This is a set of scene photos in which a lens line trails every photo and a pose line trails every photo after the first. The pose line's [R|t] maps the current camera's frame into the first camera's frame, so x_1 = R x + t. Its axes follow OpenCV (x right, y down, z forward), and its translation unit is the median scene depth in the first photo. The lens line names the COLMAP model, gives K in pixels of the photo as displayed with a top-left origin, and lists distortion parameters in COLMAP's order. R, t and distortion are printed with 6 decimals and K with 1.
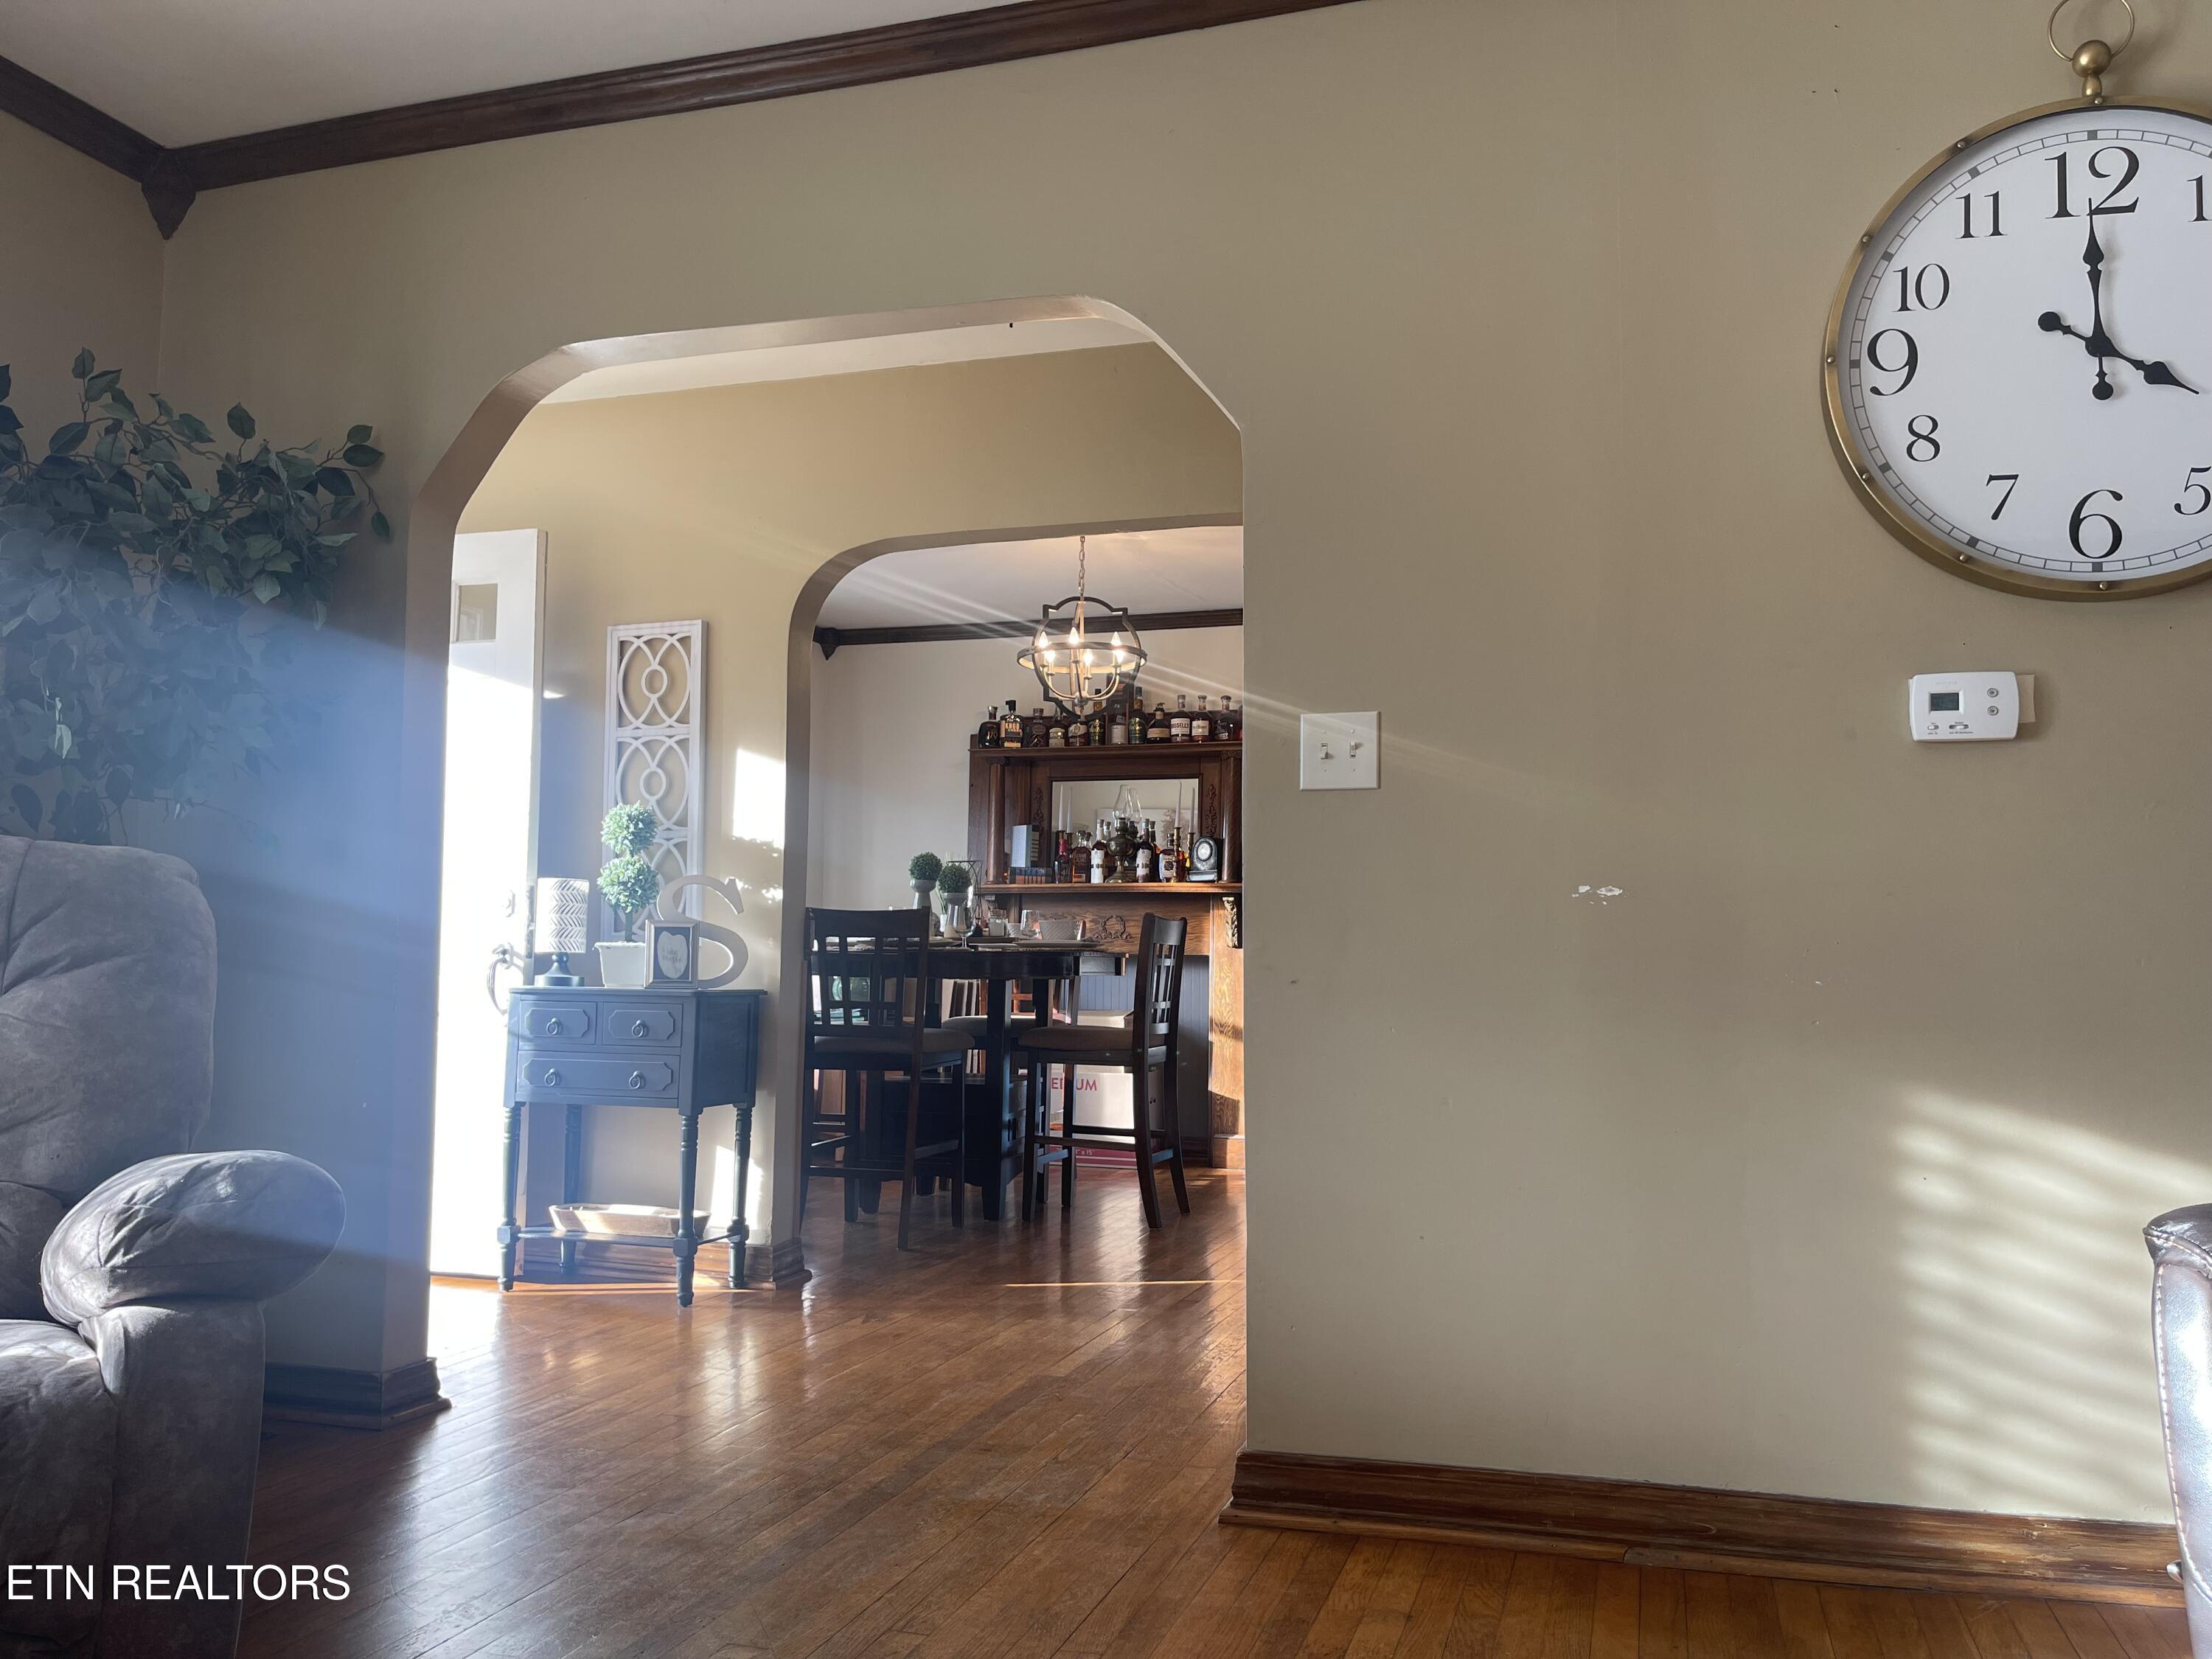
lens RADIAL K [[1667.1, 0, 1107.0], [0, 1667.1, 829.3], [0, 0, 1]] dist [0.067154, -0.086634]
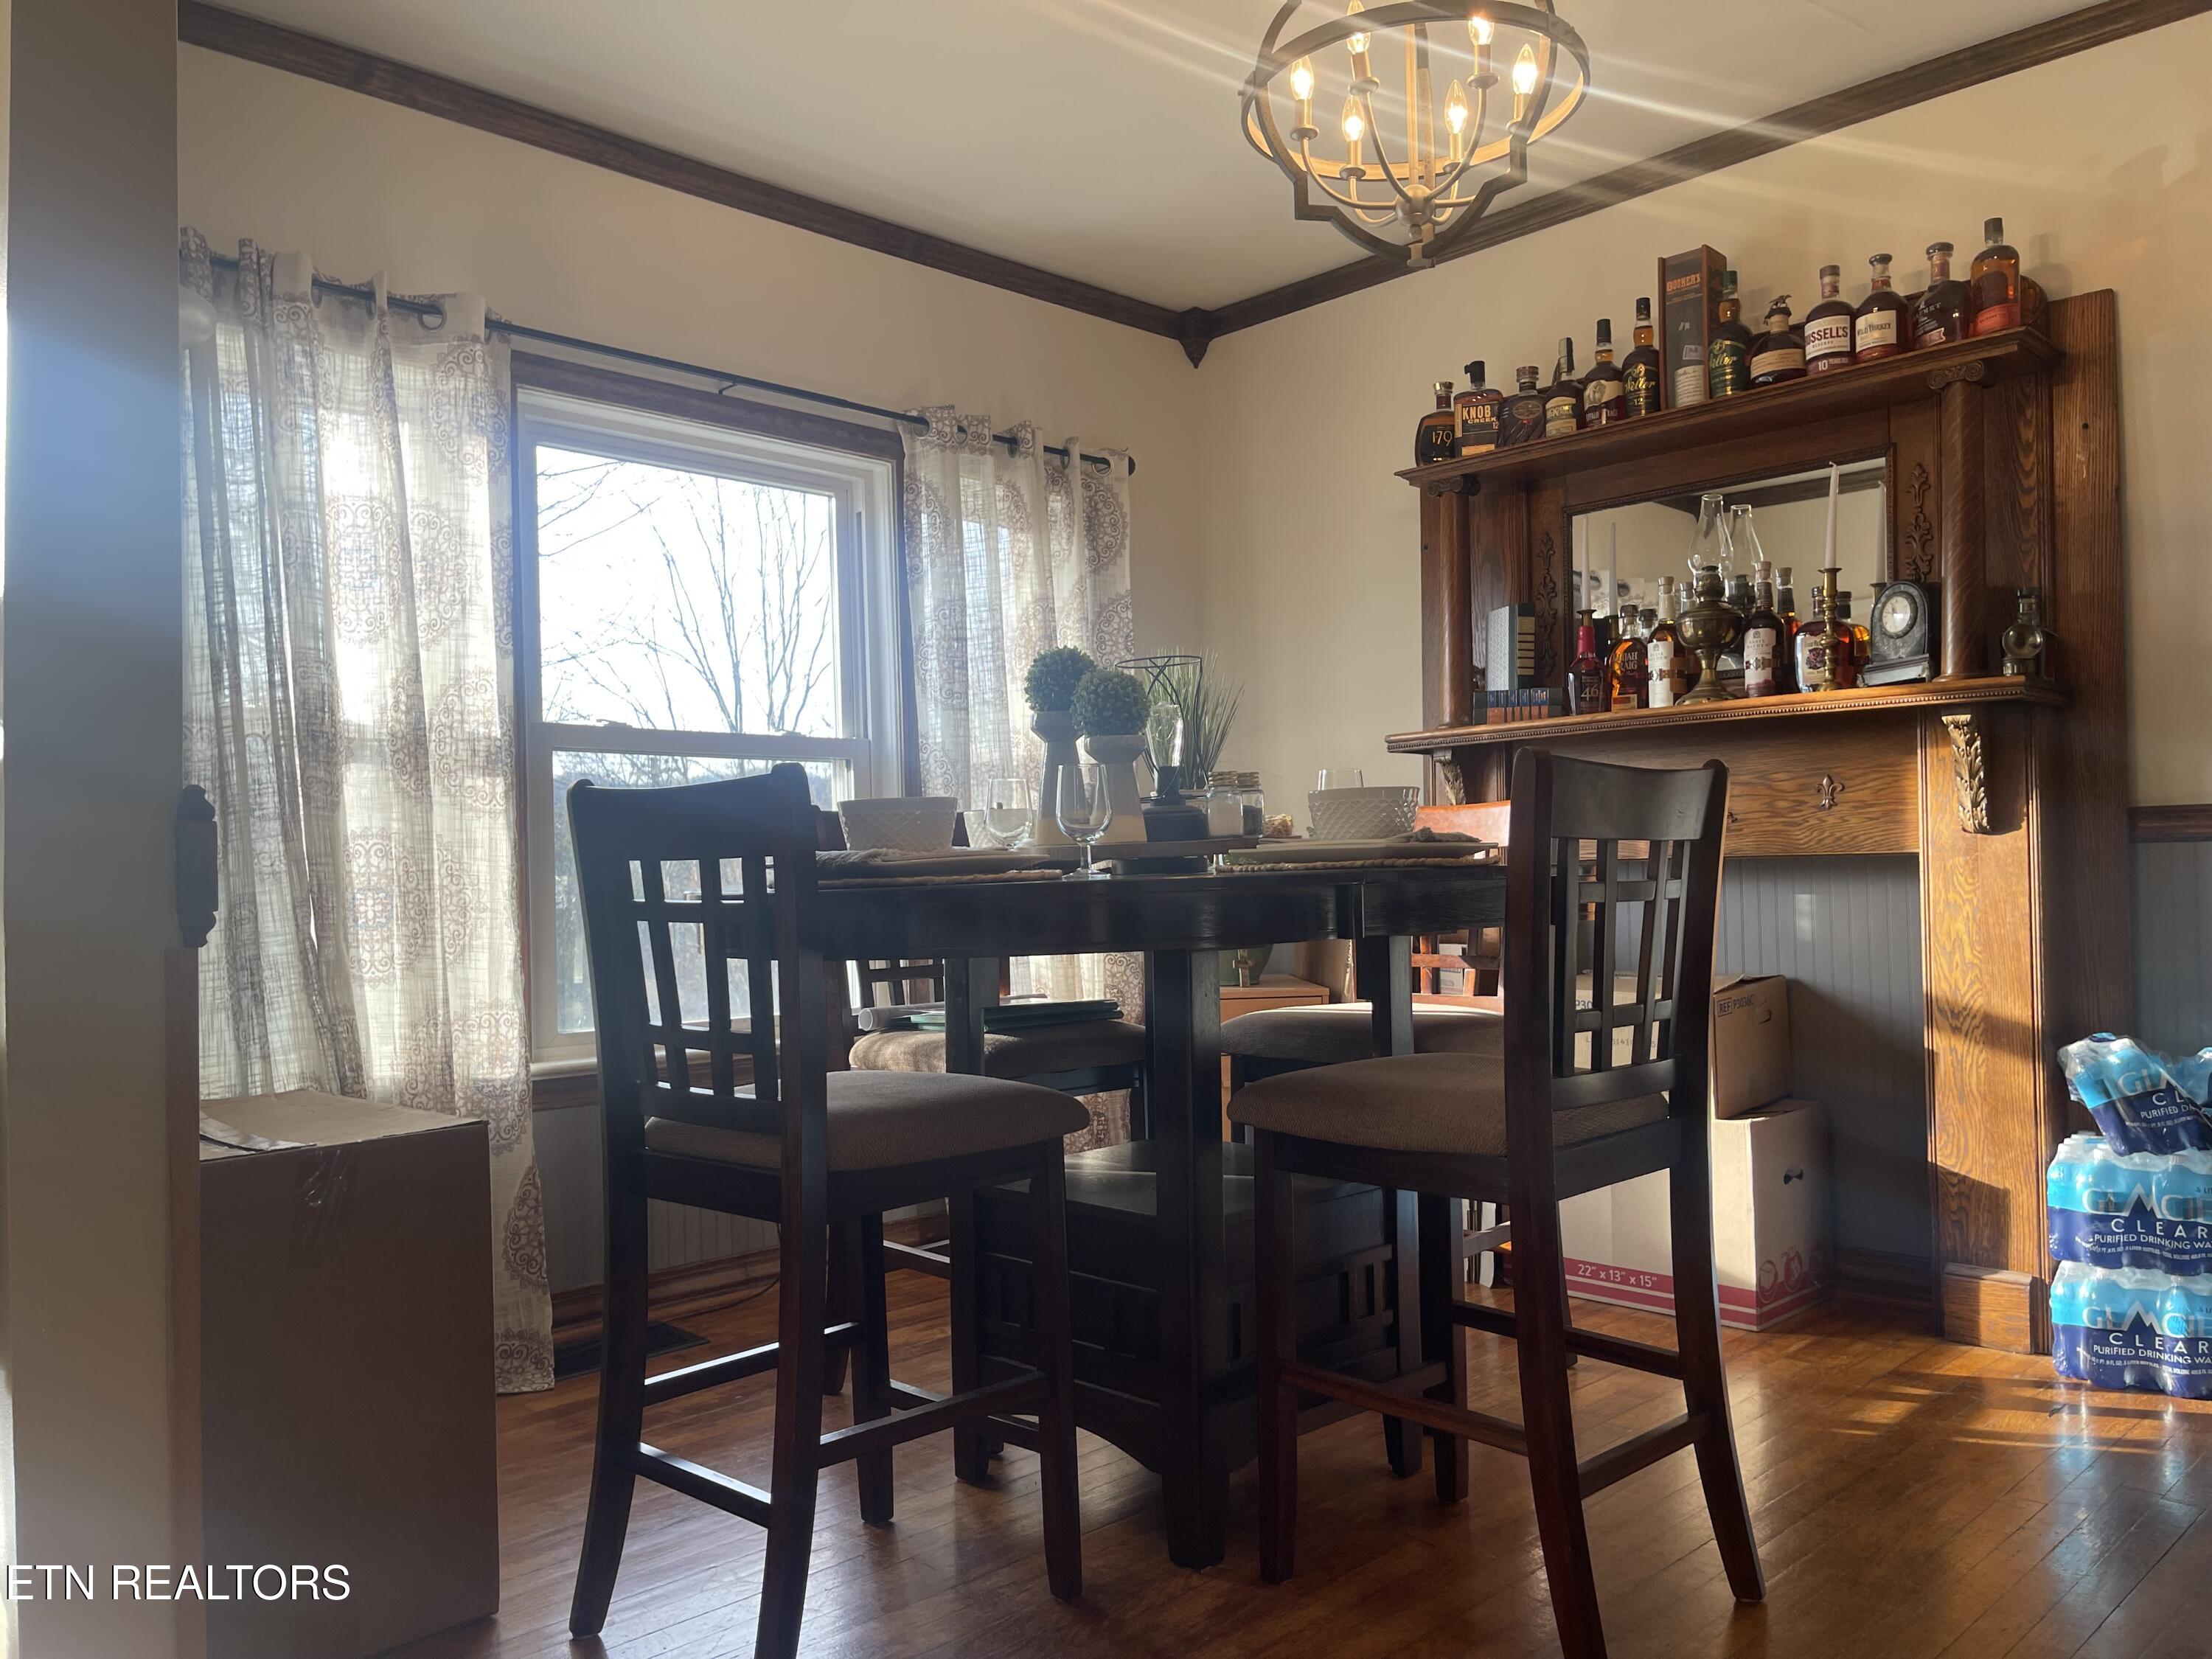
lens RADIAL K [[1667.1, 0, 1103.1], [0, 1667.1, 838.1], [0, 0, 1]] dist [0.067154, -0.086634]
pose [[0.881232, -0.041457, -0.470863, 0.078896], [0.072887, 0.996150, 0.048703, 0.034143], [0.467031, -0.077239, 0.880861, 0.501499]]
